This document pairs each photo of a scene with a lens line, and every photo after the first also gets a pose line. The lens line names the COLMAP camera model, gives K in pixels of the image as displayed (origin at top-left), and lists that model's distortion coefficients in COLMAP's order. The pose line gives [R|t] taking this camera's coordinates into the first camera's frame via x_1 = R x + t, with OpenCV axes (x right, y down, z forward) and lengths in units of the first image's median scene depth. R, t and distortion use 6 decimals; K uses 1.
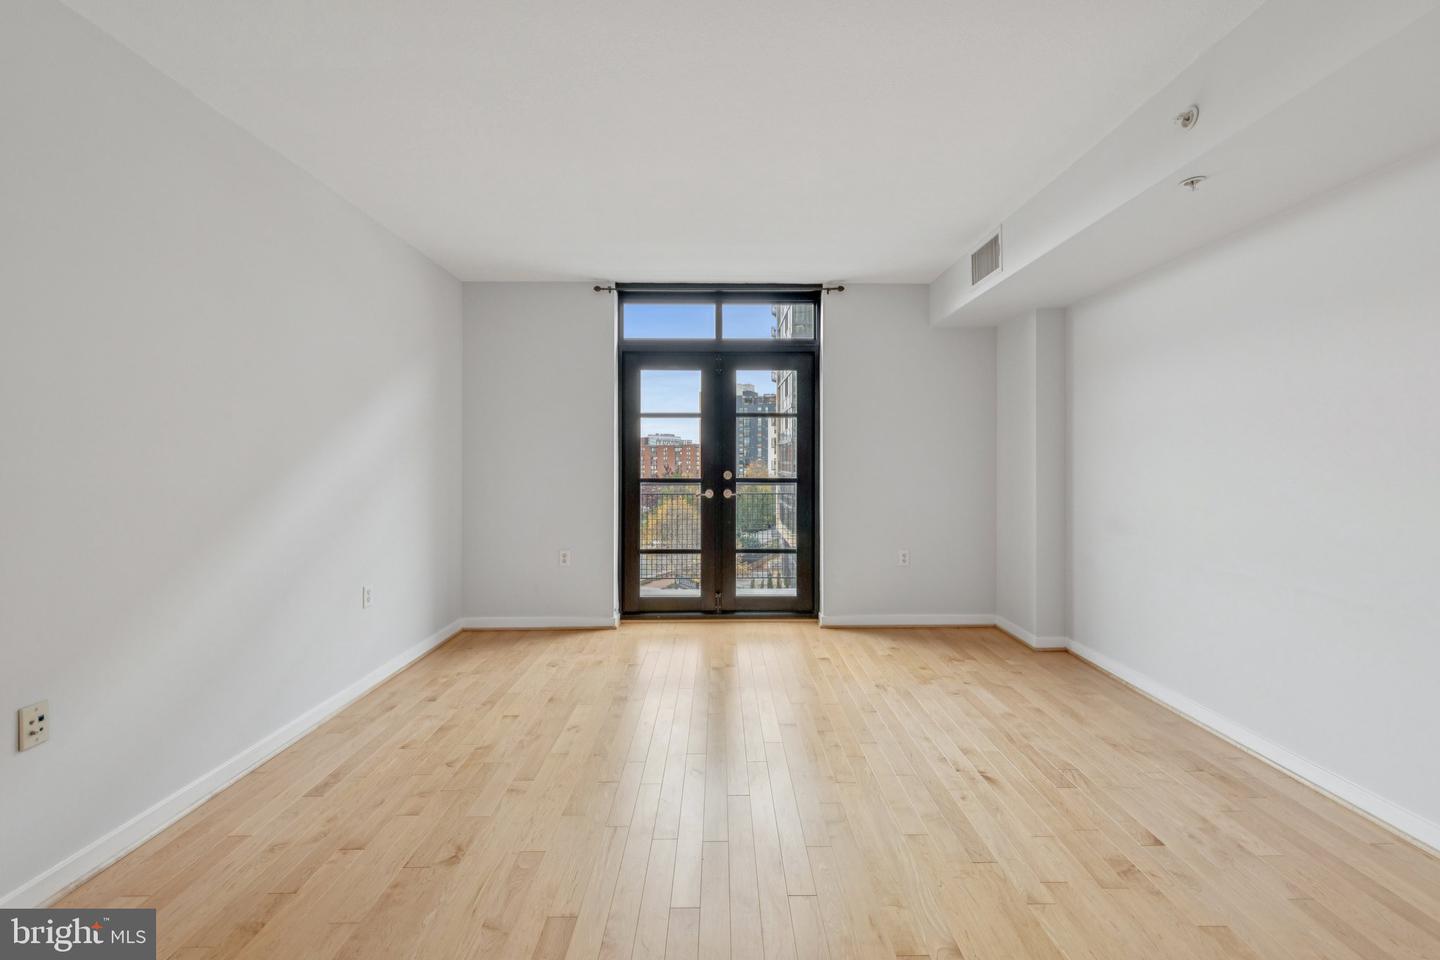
lens RADIAL K [[571.1, 0, 728.4], [0, 571.1, 462.1], [0, 0, 1]] dist [0.008302, -0.000101]
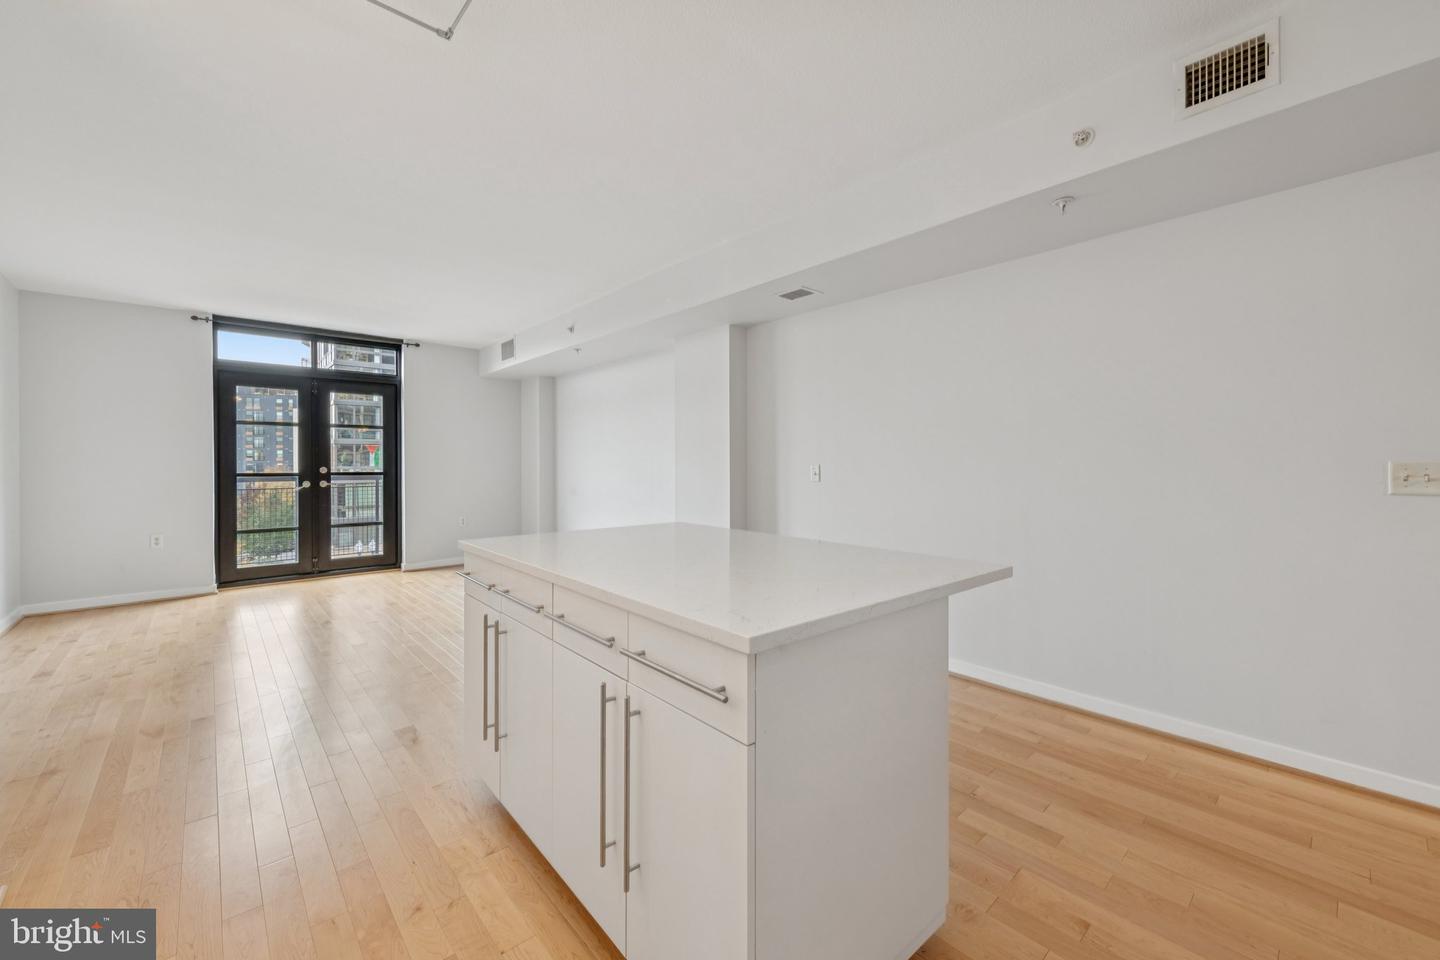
lens RADIAL K [[577.6, 0, 736.2], [0, 577.6, 466.8], [0, 0, 1]] dist [0.008707, -0.000367]
pose [[0.746278, -0.004899, 0.665617, -0.186483], [0.005013, 0.999986, 0.001740, 0.017656], [-0.665616, 0.002039, 0.746292, -0.670923]]
